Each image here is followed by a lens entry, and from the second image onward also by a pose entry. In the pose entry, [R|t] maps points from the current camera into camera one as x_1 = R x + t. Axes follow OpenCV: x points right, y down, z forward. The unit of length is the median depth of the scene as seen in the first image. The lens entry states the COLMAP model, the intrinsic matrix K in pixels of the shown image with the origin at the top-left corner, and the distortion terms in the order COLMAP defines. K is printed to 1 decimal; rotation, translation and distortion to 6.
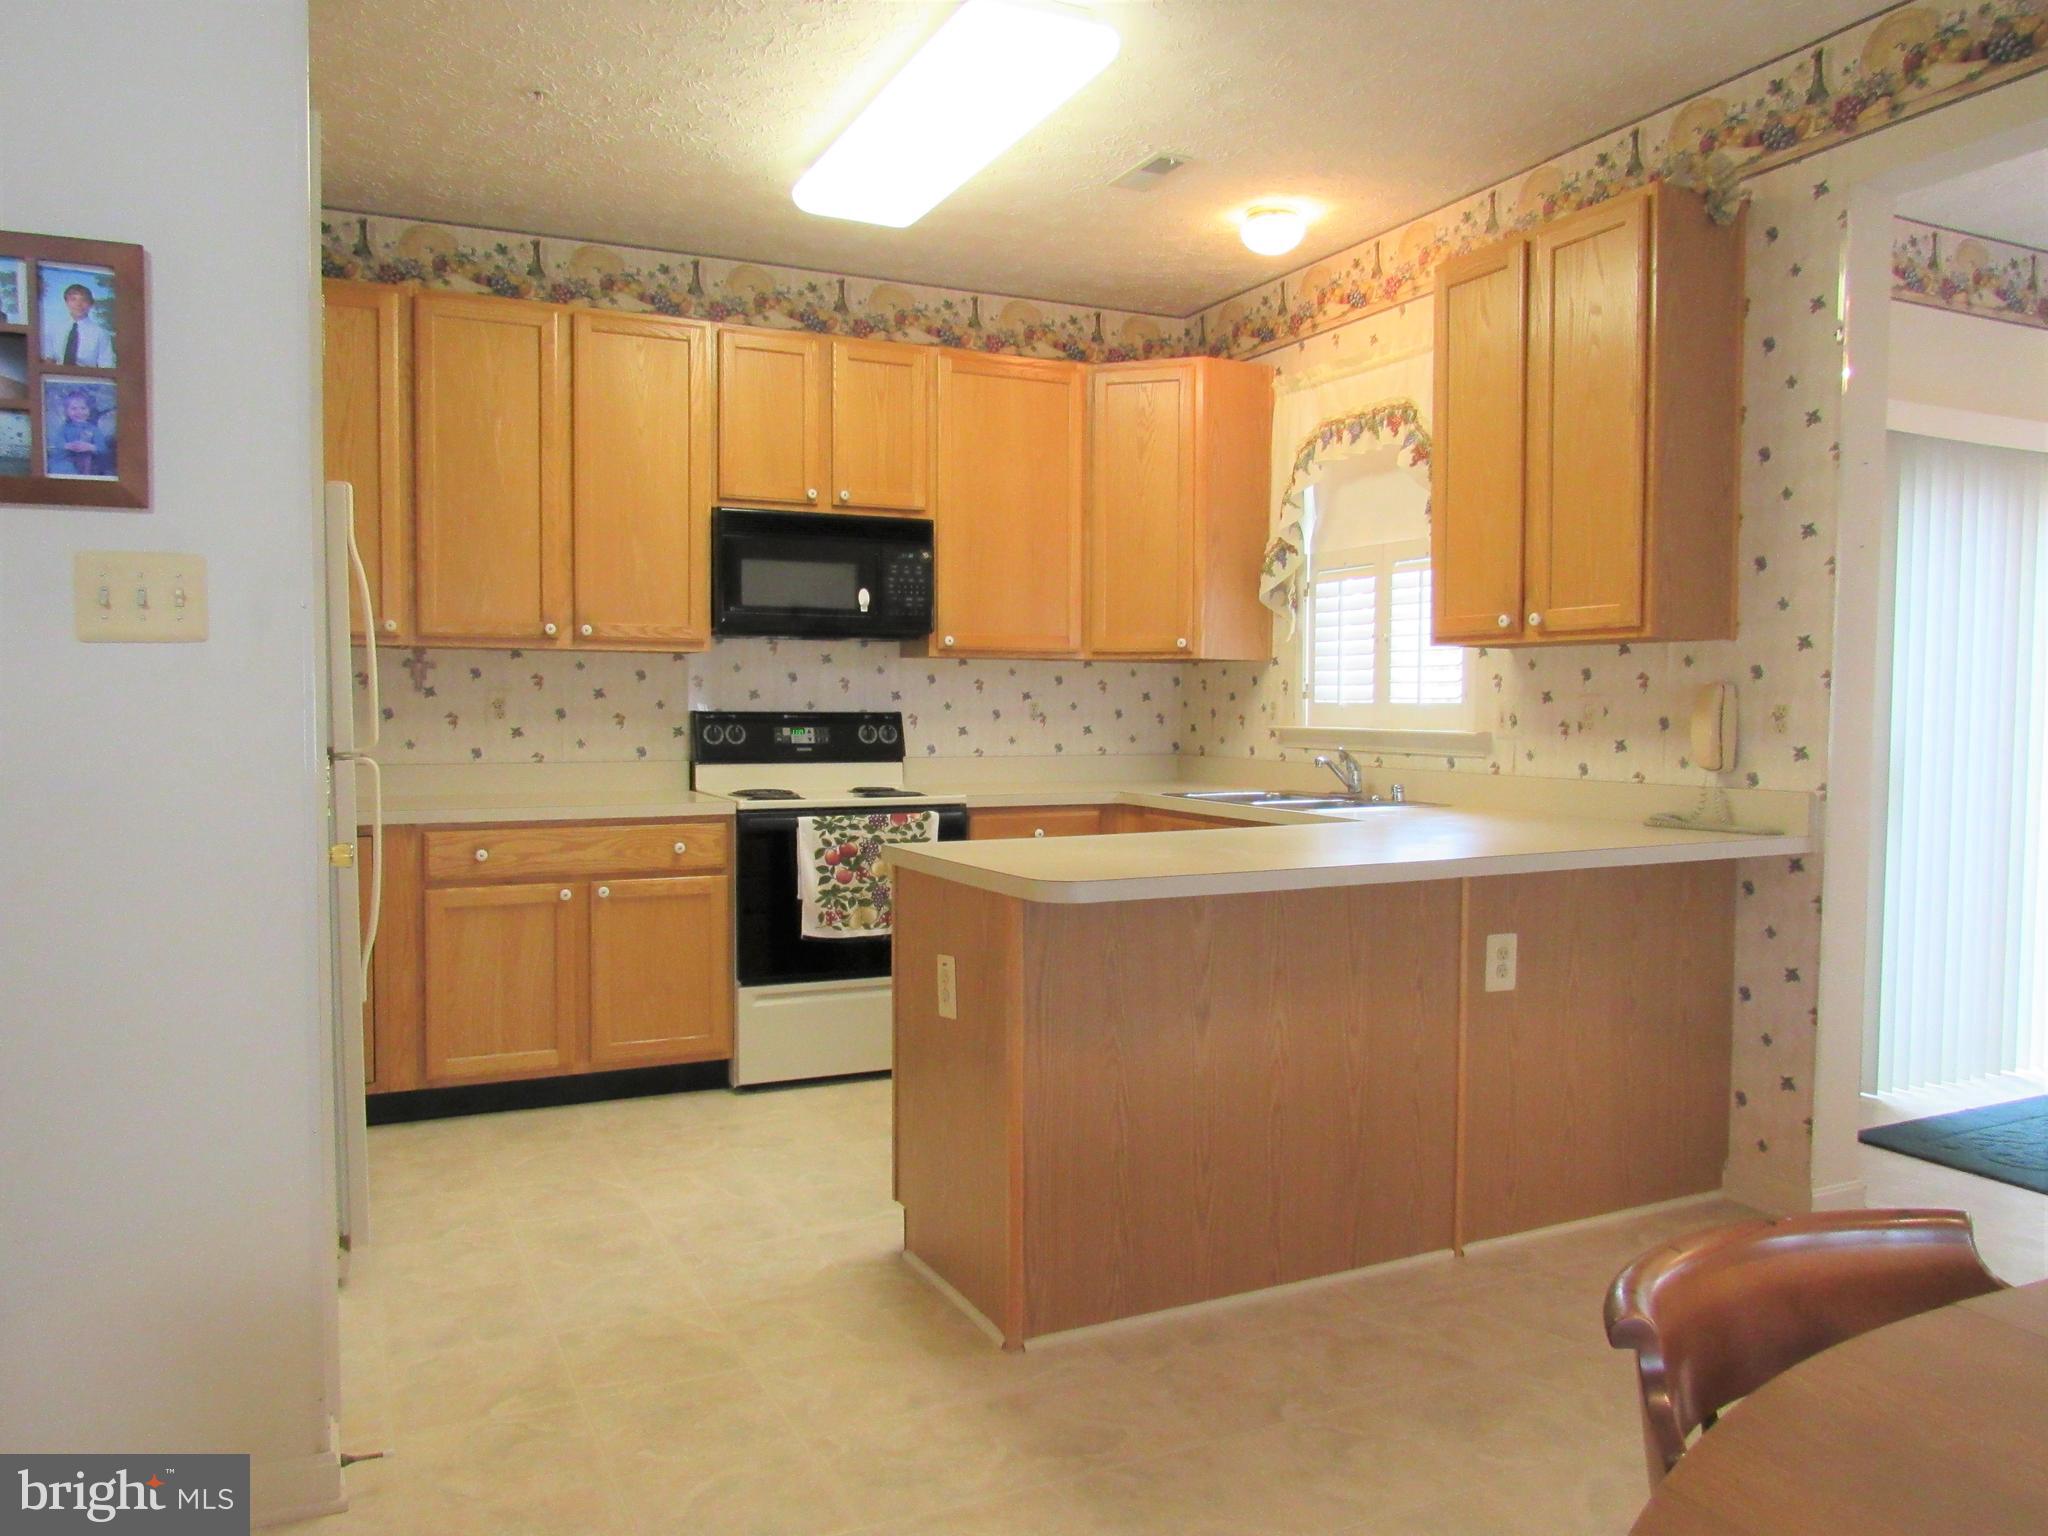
lens RADIAL K [[1475.5, 0, 1024.0], [0, 1475.5, 768.0], [0, 0, 1]] dist [-0.030208, 0.003189]
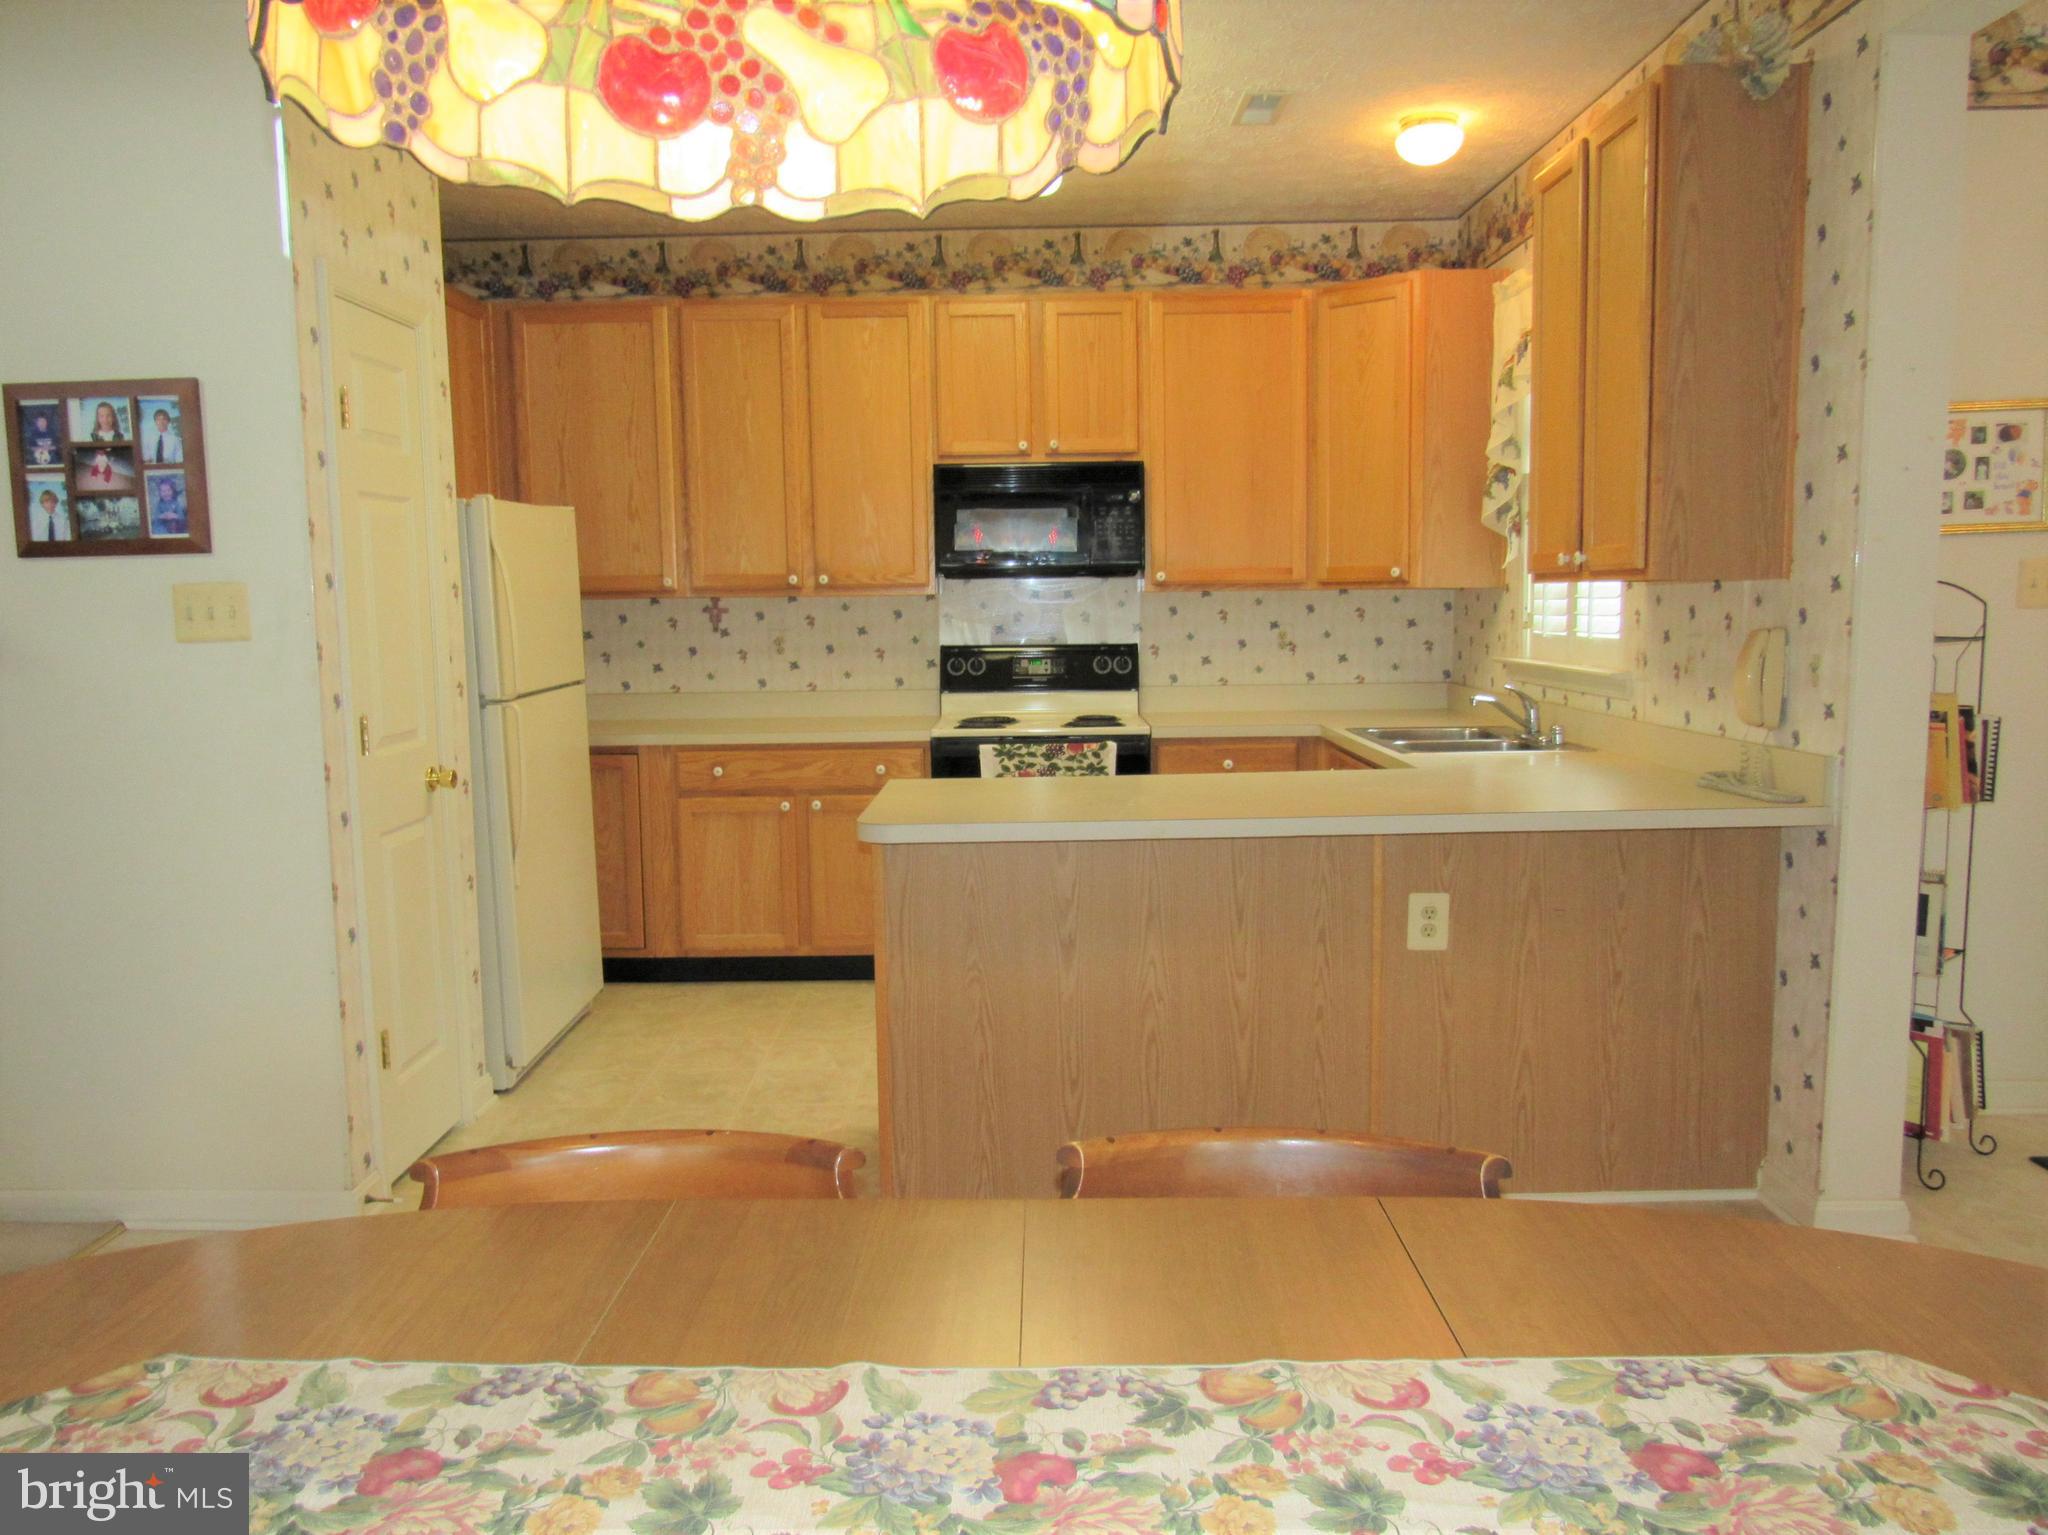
lens RADIAL K [[1530.9, 0, 1024.0], [0, 1530.9, 767.5], [0, 0, 1]] dist [-0.029029, 0.012868]
pose [[0.895909, 0.031624, -0.443111, 0.384922], [-0.000643, 0.997554, 0.069893, -0.030175], [0.444238, -0.062333, 0.893738, -0.019859]]
